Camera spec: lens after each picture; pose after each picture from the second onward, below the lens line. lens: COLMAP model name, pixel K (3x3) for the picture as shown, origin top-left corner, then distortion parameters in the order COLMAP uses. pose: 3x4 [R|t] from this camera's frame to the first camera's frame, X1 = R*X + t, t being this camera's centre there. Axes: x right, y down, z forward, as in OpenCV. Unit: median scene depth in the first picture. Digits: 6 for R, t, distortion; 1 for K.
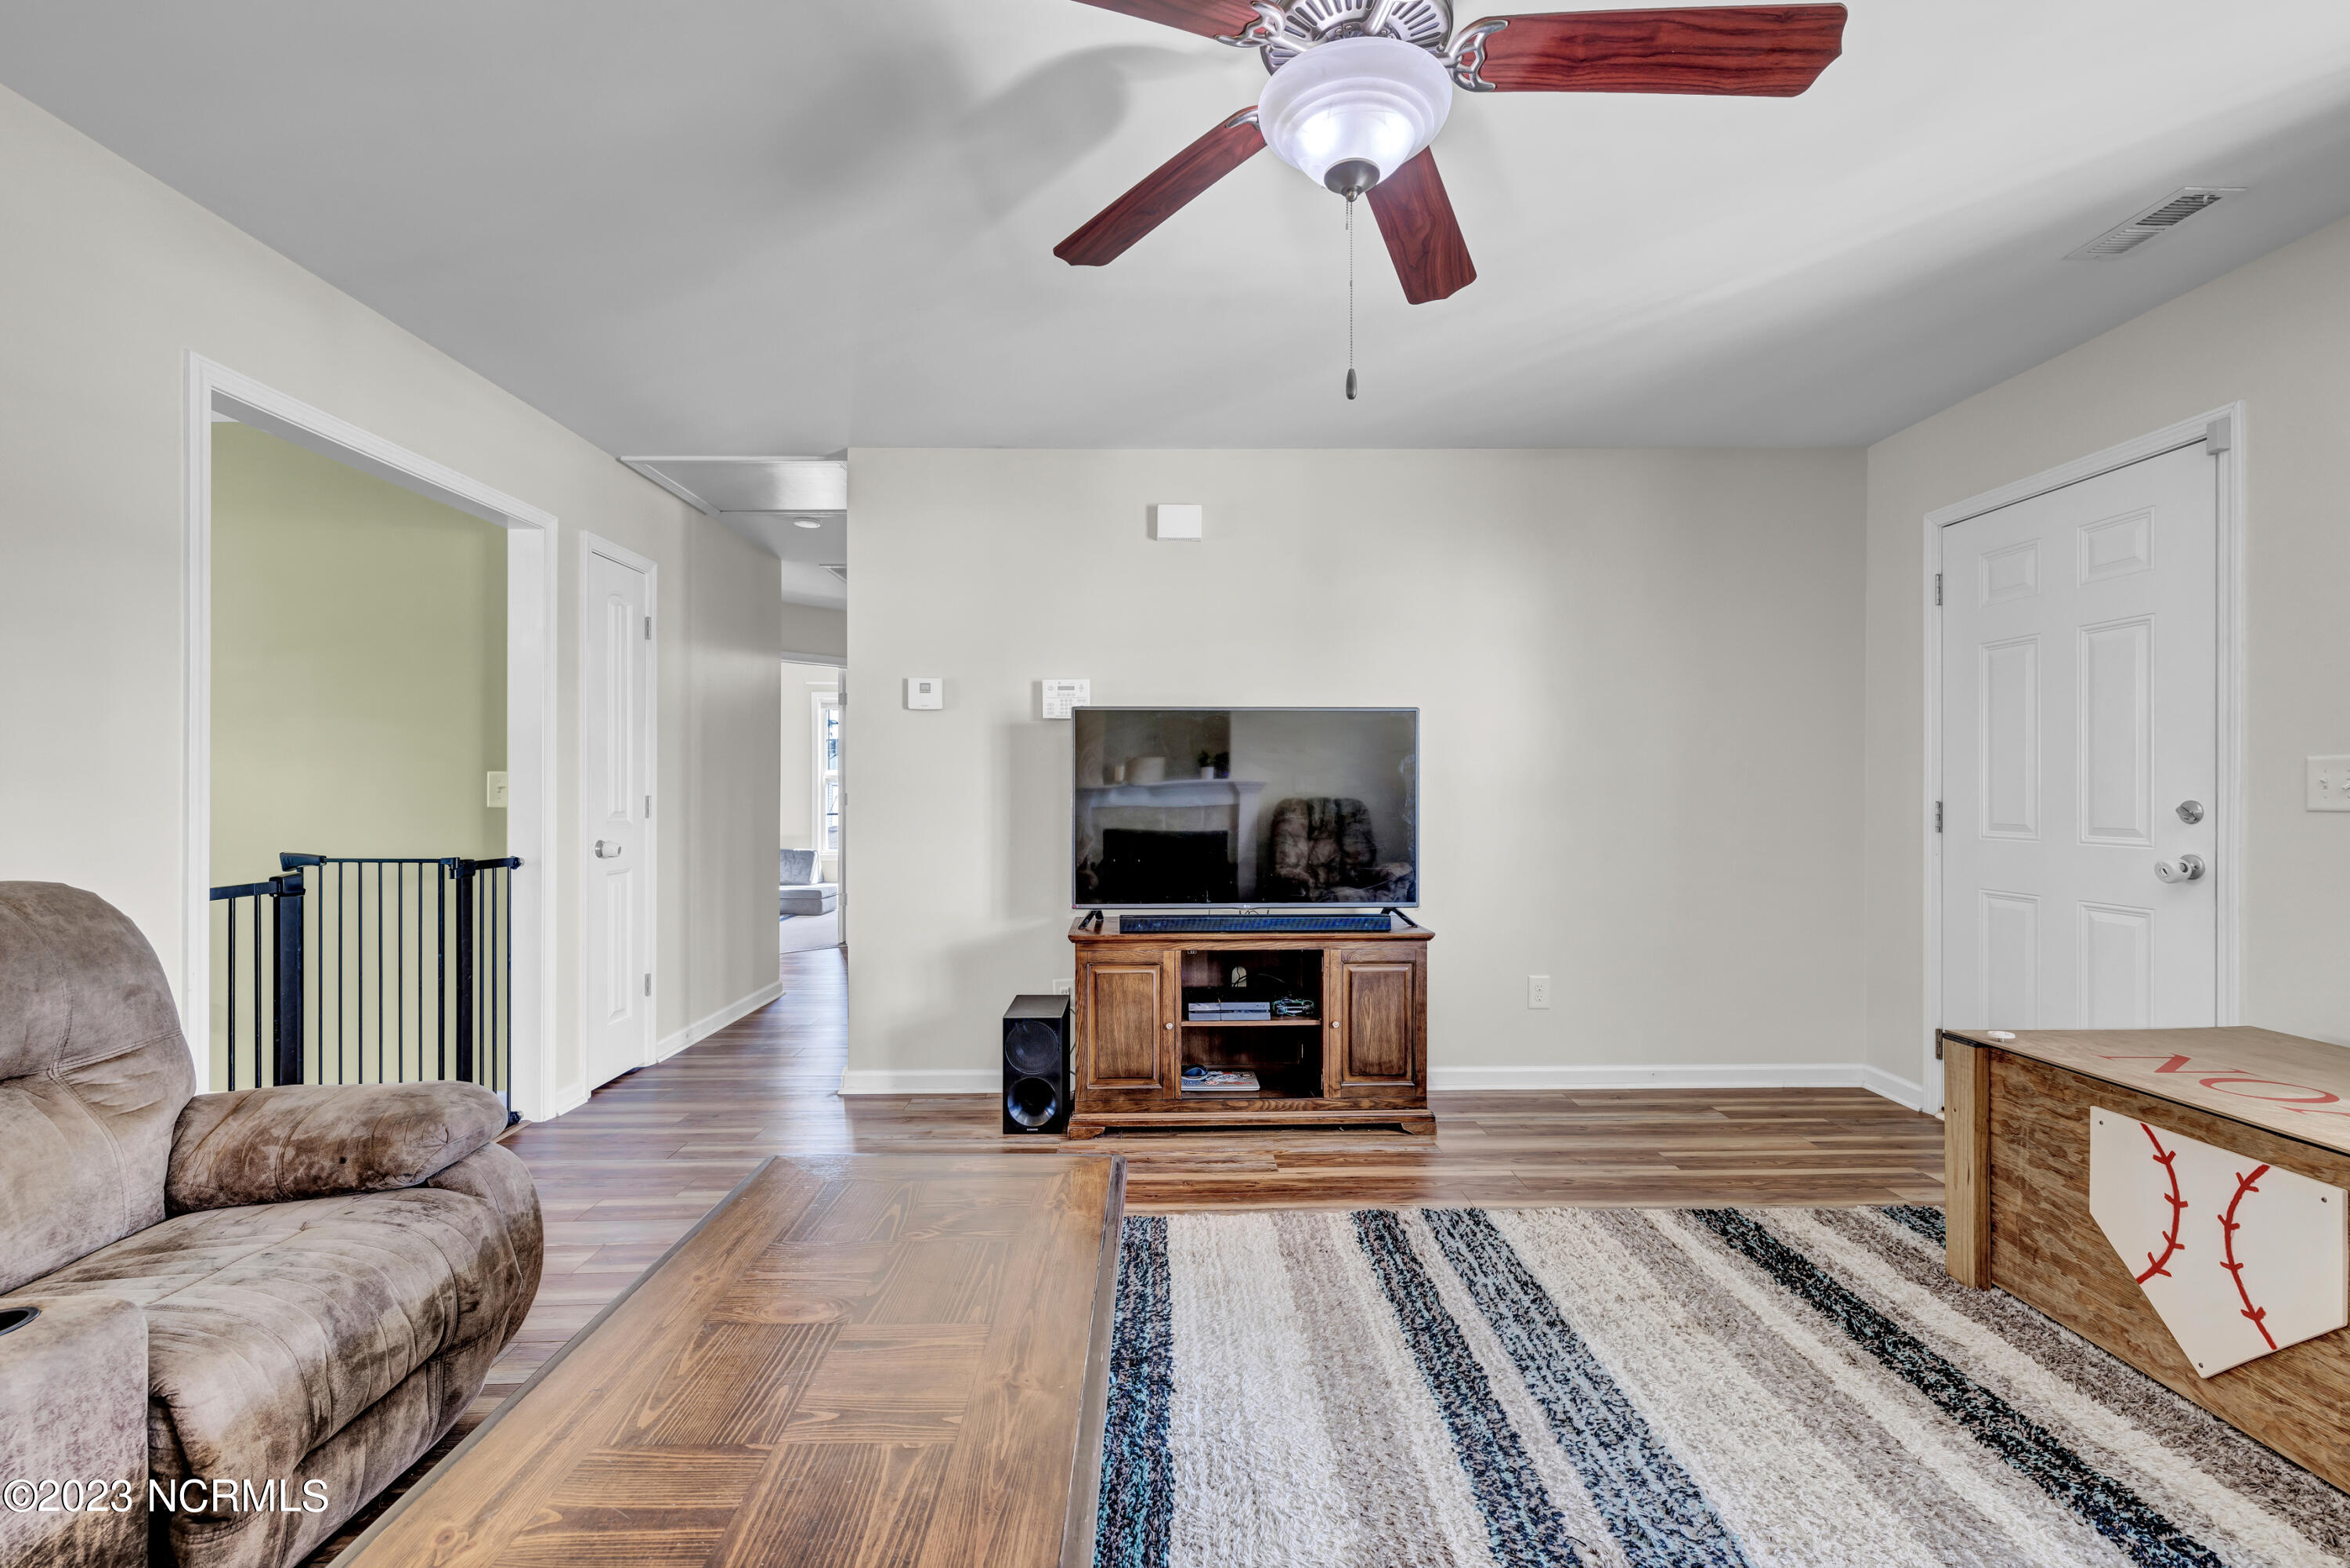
lens RADIAL K [[1007.8, 0, 1174.5], [0, 1007.8, 800.0], [0, 0, 1]] dist [0.000534, 0.000184]
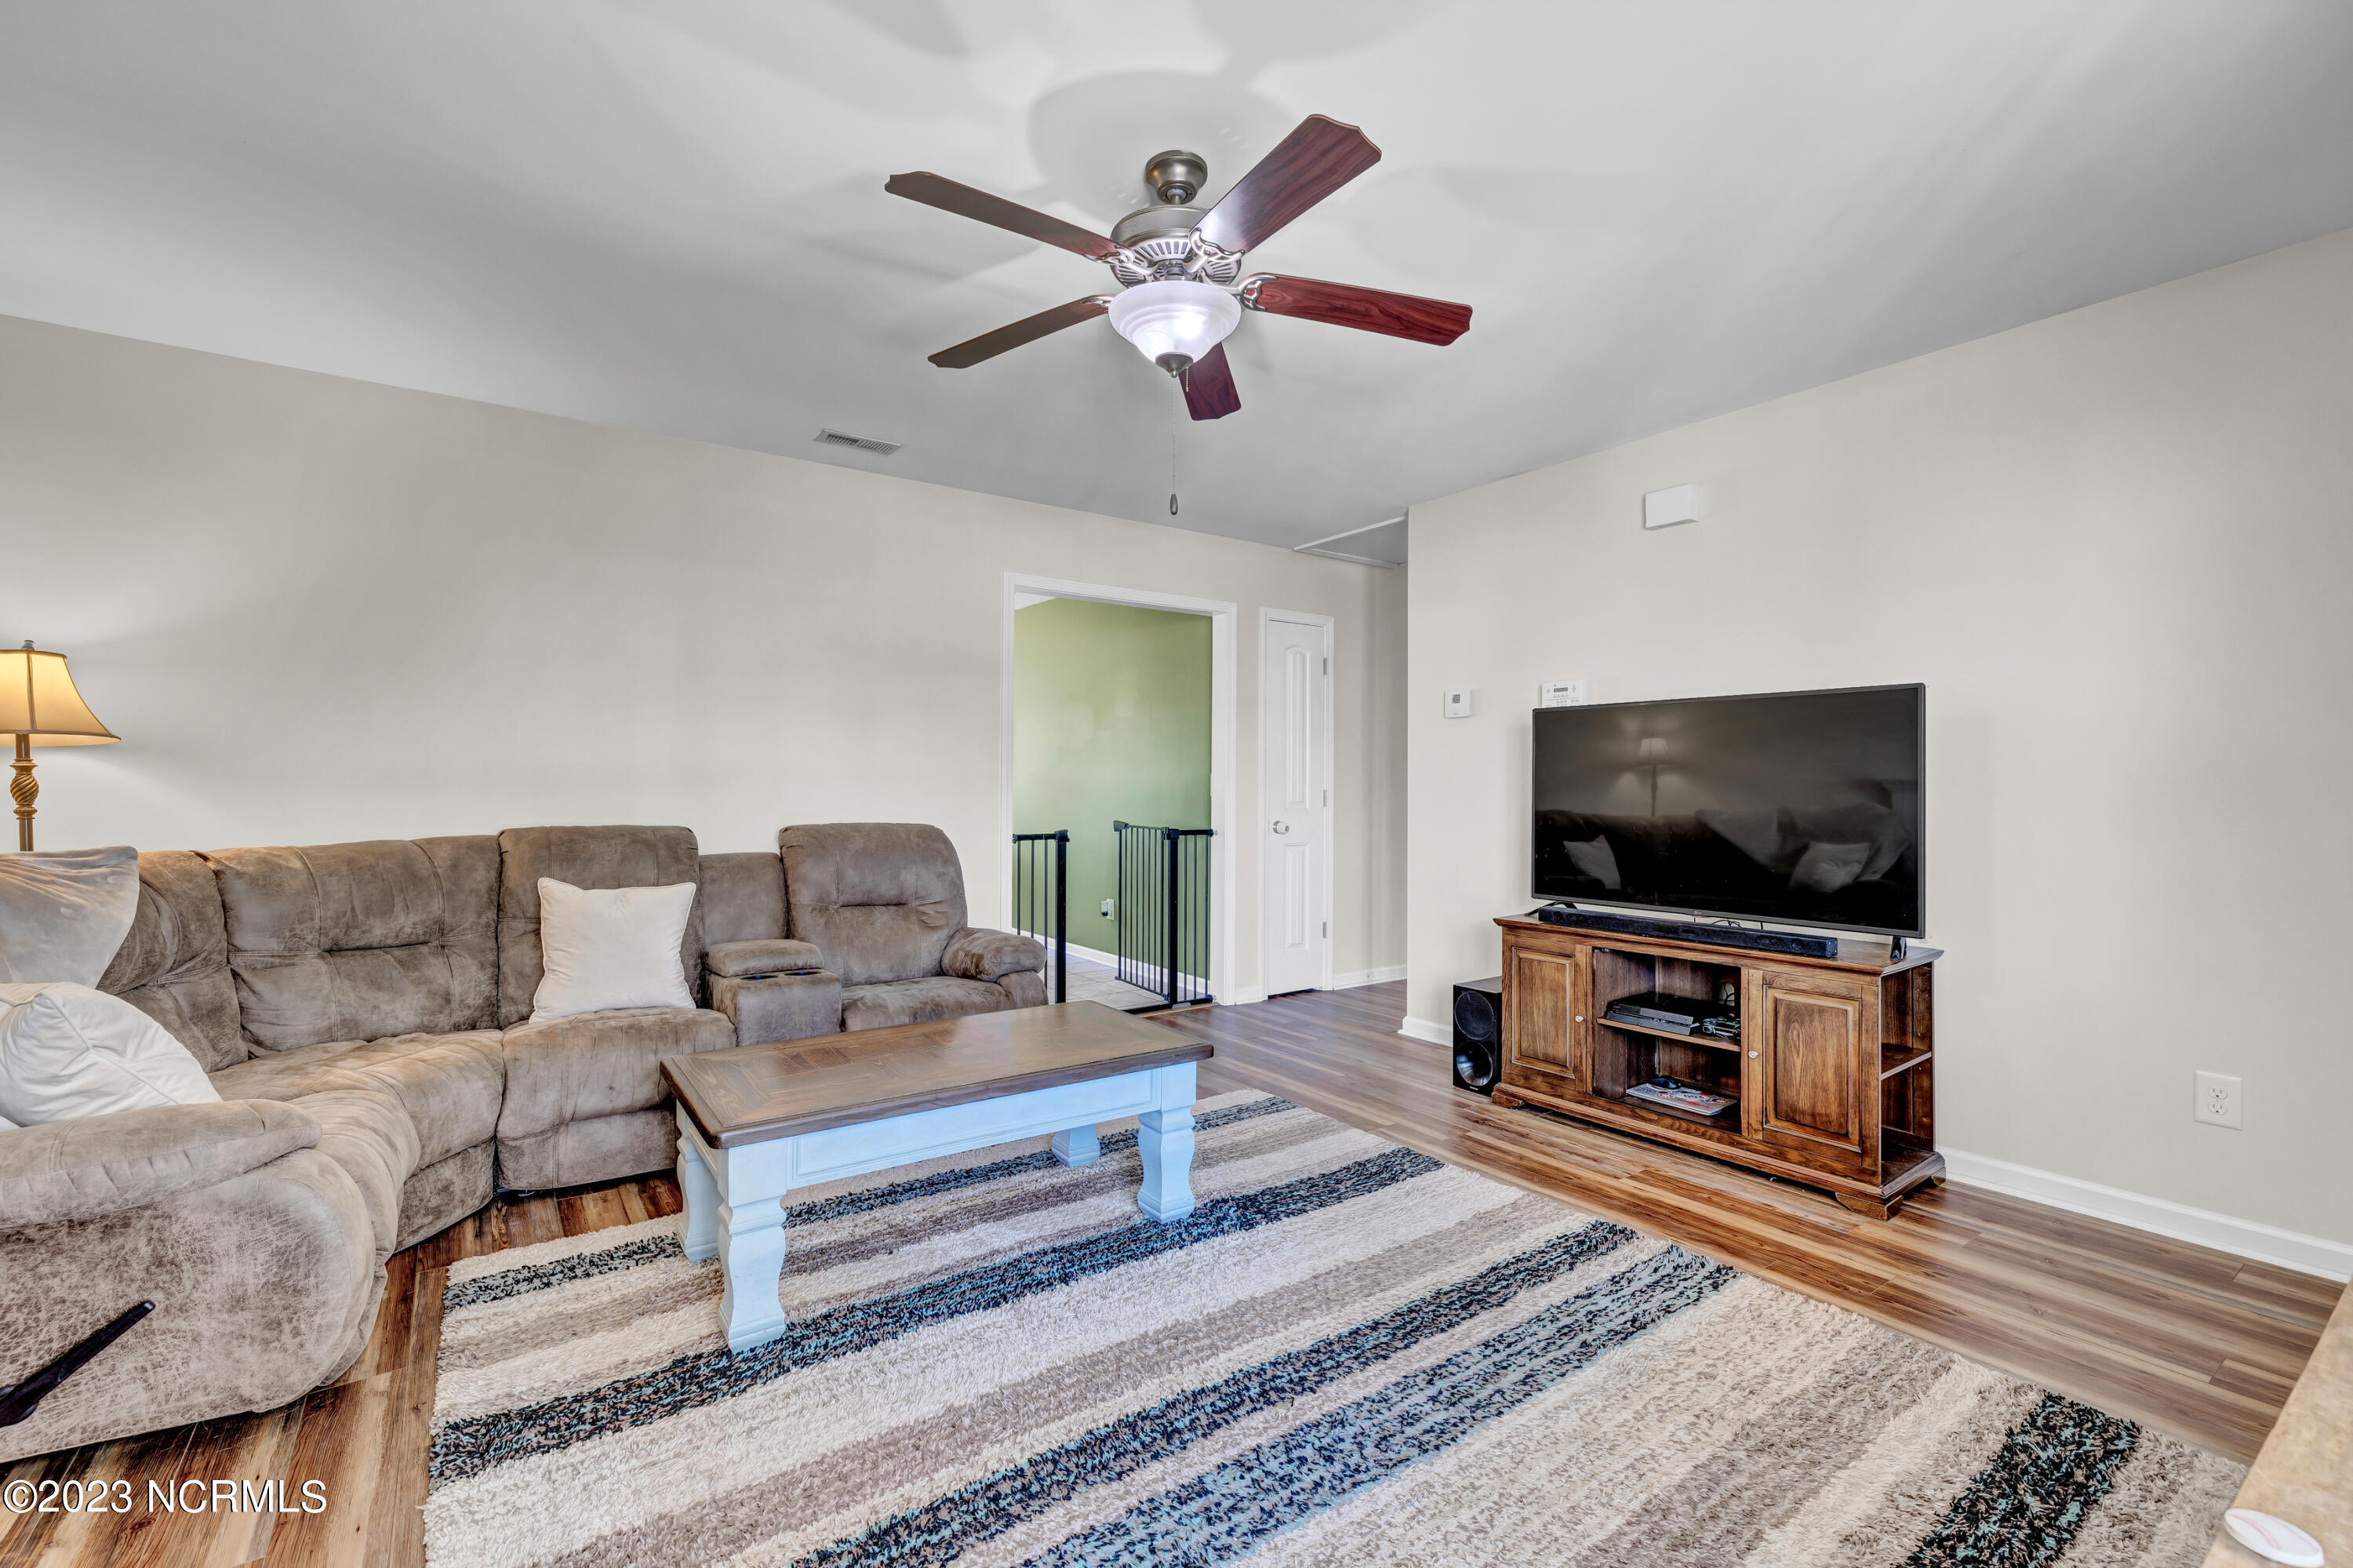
lens RADIAL K [[1009.2, 0, 1176.0], [0, 1009.2, 800.0], [0, 0, 1]] dist [0.000534, 0.000184]
pose [[0.564134, 0.012700, -0.825586, 0.630115], [-0.011615, 0.999905, 0.007445, 0.000478], [0.825602, 0.005389, 0.564228, 0.092290]]
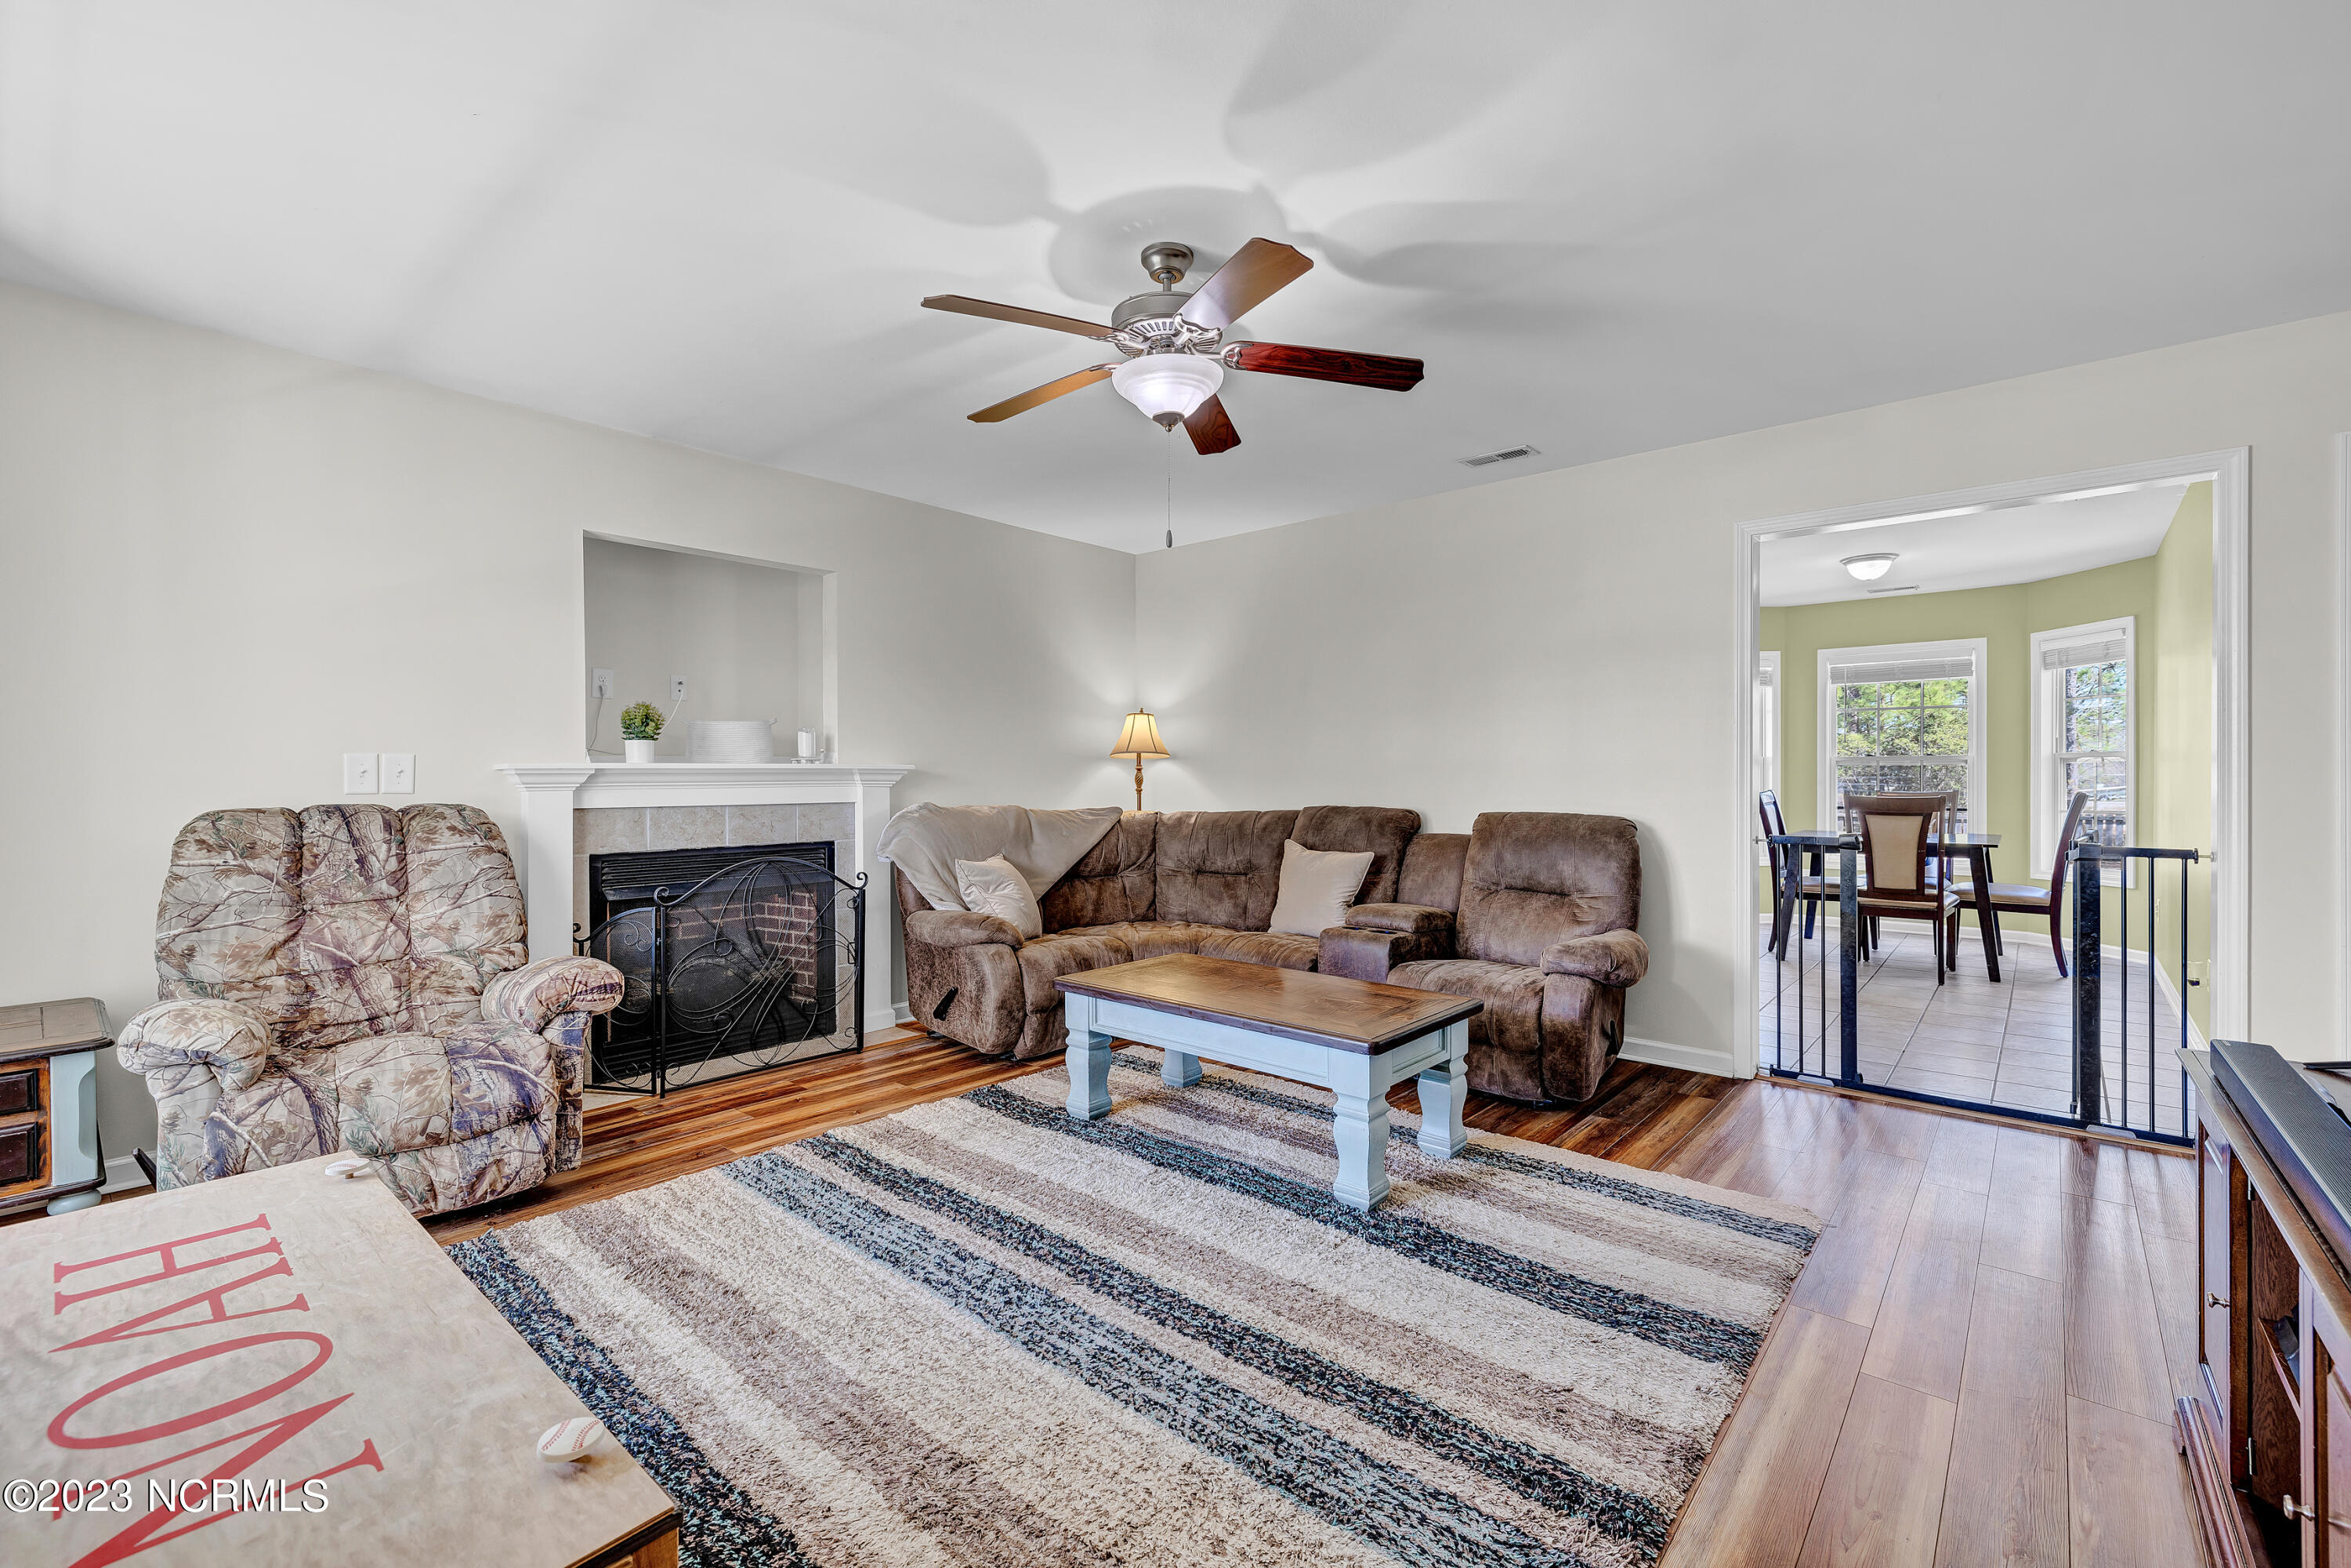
lens RADIAL K [[1005.3, 0, 1167.3], [0, 1005.3, 775.4], [0, 0, 1]] dist [0.000796, 0.000095]
pose [[-0.673084, 0.000489, -0.739566, 0.671912], [-0.005591, 0.999968, 0.005750, -0.010831], [0.739545, 0.008005, -0.673059, 0.999388]]
